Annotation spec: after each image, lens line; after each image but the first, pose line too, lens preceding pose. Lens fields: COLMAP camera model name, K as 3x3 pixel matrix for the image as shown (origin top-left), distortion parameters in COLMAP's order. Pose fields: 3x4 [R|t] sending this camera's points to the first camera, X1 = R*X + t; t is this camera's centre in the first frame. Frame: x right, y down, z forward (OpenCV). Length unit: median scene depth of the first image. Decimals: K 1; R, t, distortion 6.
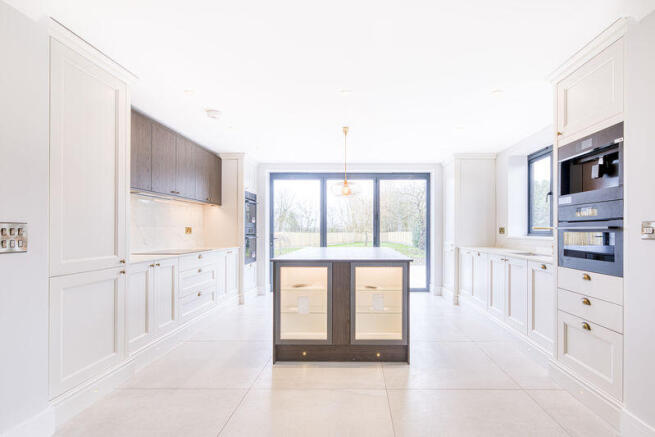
lens RADIAL K [[316.6, 0, 351.5], [0, 316.6, 229.4], [0, 0, 1]] dist [0.000197, 0.000022]
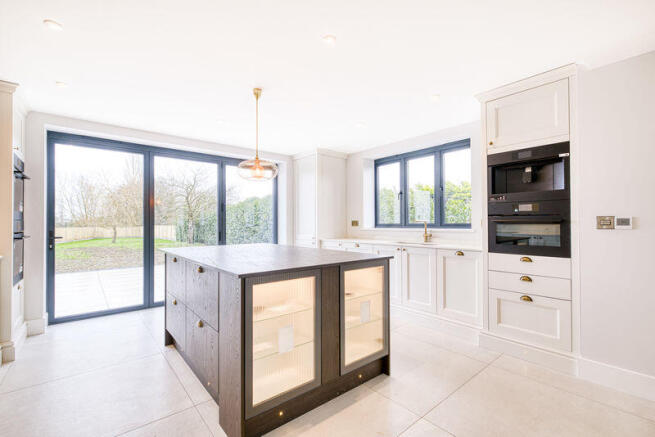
lens RADIAL K [[291.9, 0, 328.6], [0, 291.9, 220.2], [0, 0, 1]] dist [-0.002921, -0.000335]
pose [[0.756097, 0.003731, 0.654449, -0.391810], [0.002676, 0.999958, -0.008793, 0.000738], [-0.654454, 0.008400, 0.756055, 0.403162]]
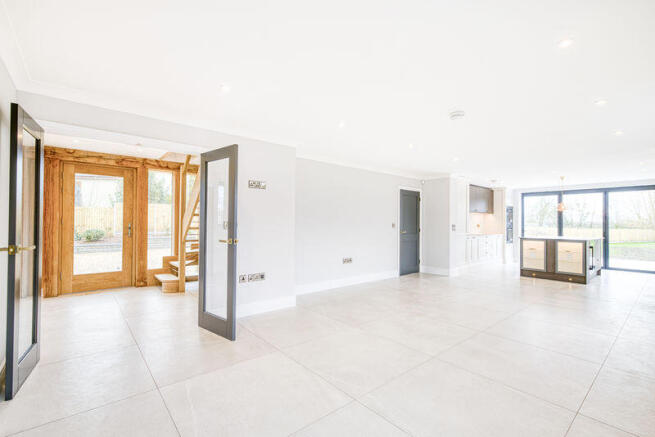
lens RADIAL K [[291.9, 0, 328.6], [0, 291.9, 220.2], [0, 0, 1]] dist [-0.002921, -0.000335]
pose [[0.655738, -0.001243, -0.754987, 0.467132], [-0.007234, 0.999942, -0.007930, -0.017968], [0.754953, 0.010661, 0.655692, -1.556990]]
